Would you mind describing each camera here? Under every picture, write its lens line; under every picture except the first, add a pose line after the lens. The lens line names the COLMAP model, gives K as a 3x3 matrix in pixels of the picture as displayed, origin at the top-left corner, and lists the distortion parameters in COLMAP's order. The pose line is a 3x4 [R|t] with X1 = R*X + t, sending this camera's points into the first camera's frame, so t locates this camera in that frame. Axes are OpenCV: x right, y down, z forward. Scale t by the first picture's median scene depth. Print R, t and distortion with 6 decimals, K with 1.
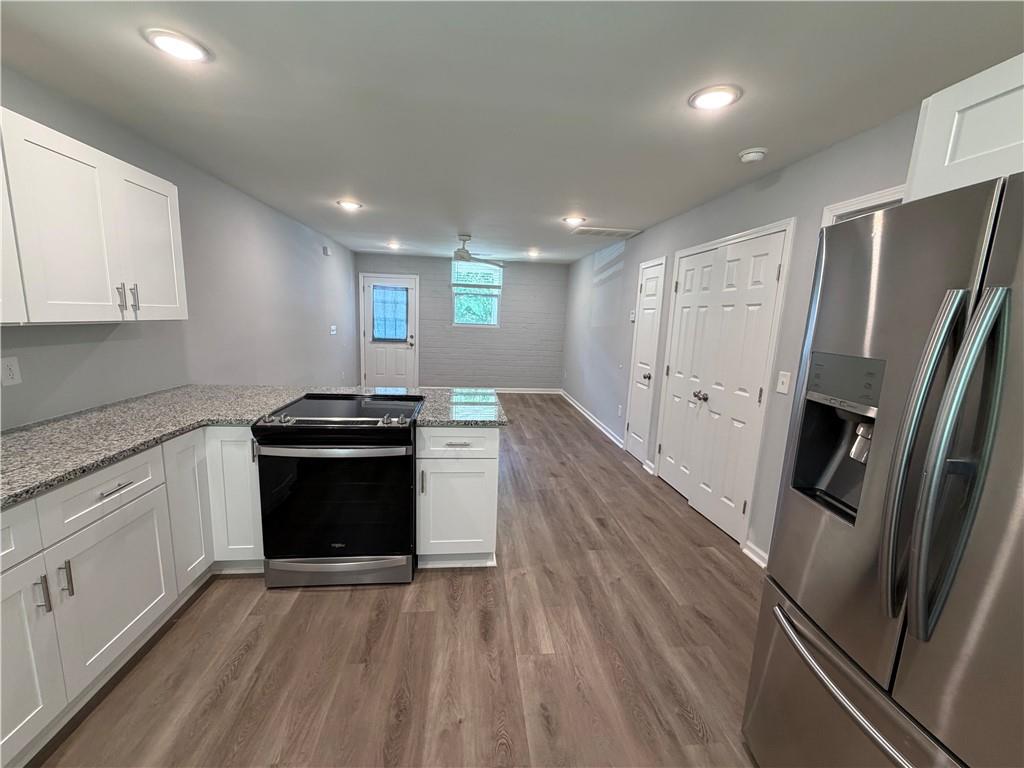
lens RADIAL K [[407.9, 0, 508.9], [0, 407.9, 385.5], [0, 0, 1]] dist [0.001243, 0.000213]
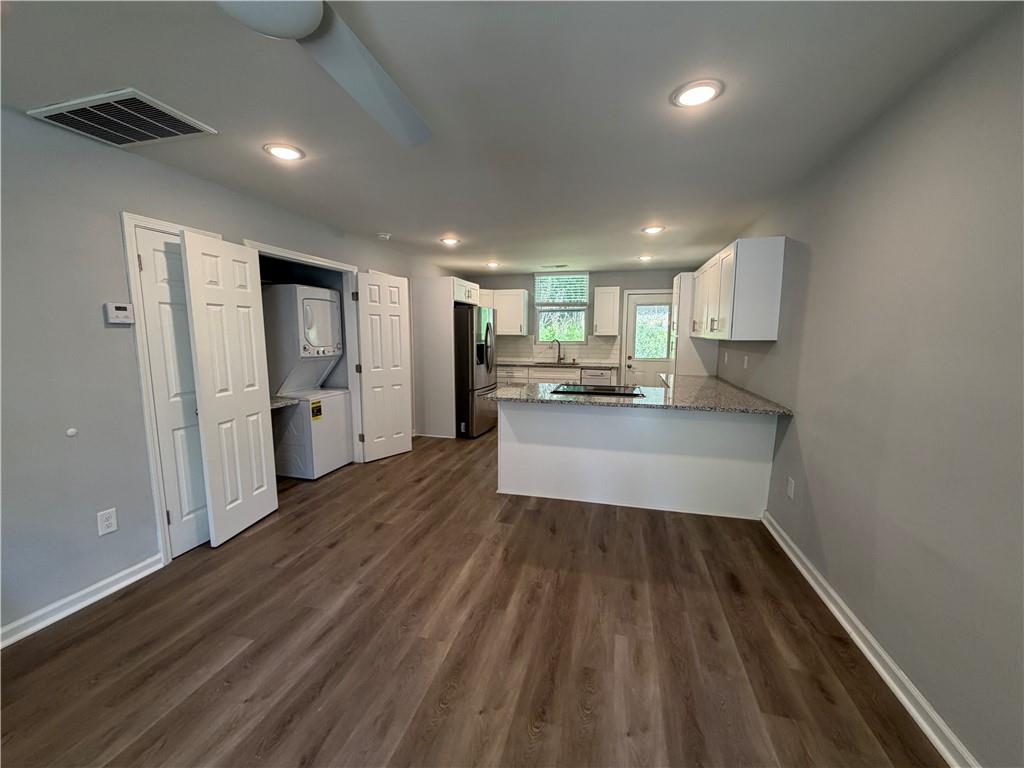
lens RADIAL K [[407.9, 0, 508.9], [0, 407.9, 385.5], [0, 0, 1]] dist [0.001243, 0.000213]
pose [[-0.932553, -0.086782, 0.350447, -0.449881], [0.022502, 0.954823, 0.296323, -0.319032], [-0.360330, 0.284223, -0.888470, 1.858006]]
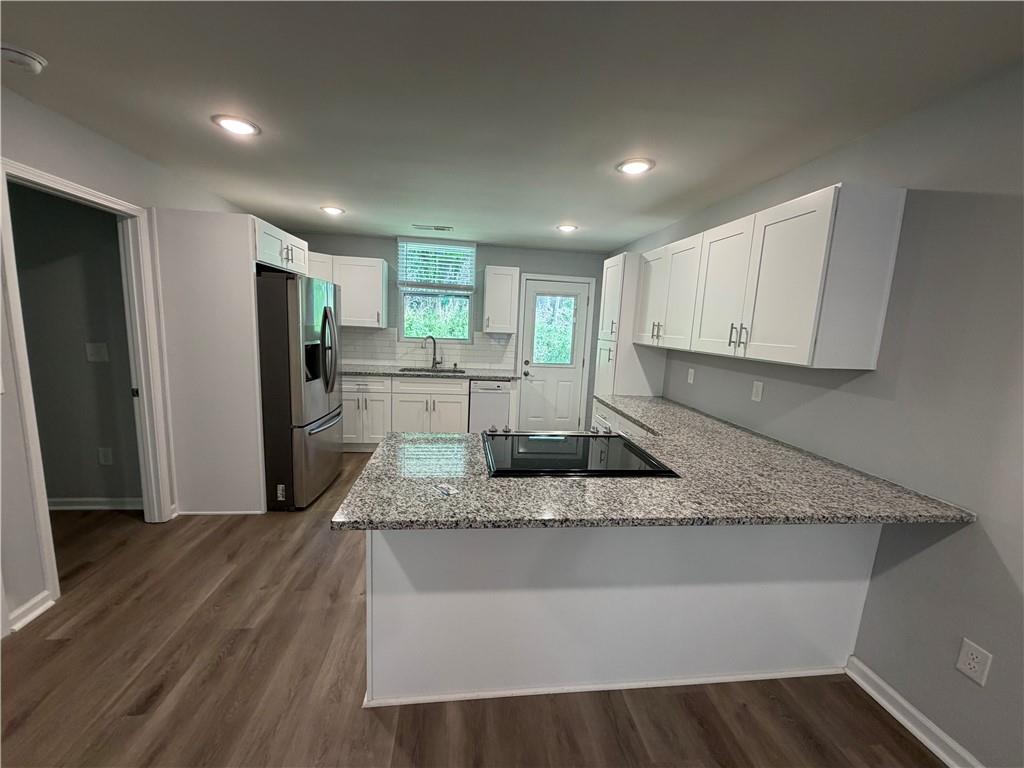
lens RADIAL K [[407.9, 0, 508.9], [0, 407.9, 385.5], [0, 0, 1]] dist [0.001243, 0.000213]
pose [[-0.996235, -0.082339, -0.027128, -0.172421], [-0.086692, 0.945470, 0.313961, -0.233856], [-0.000202, 0.315131, -0.949048, 1.285599]]
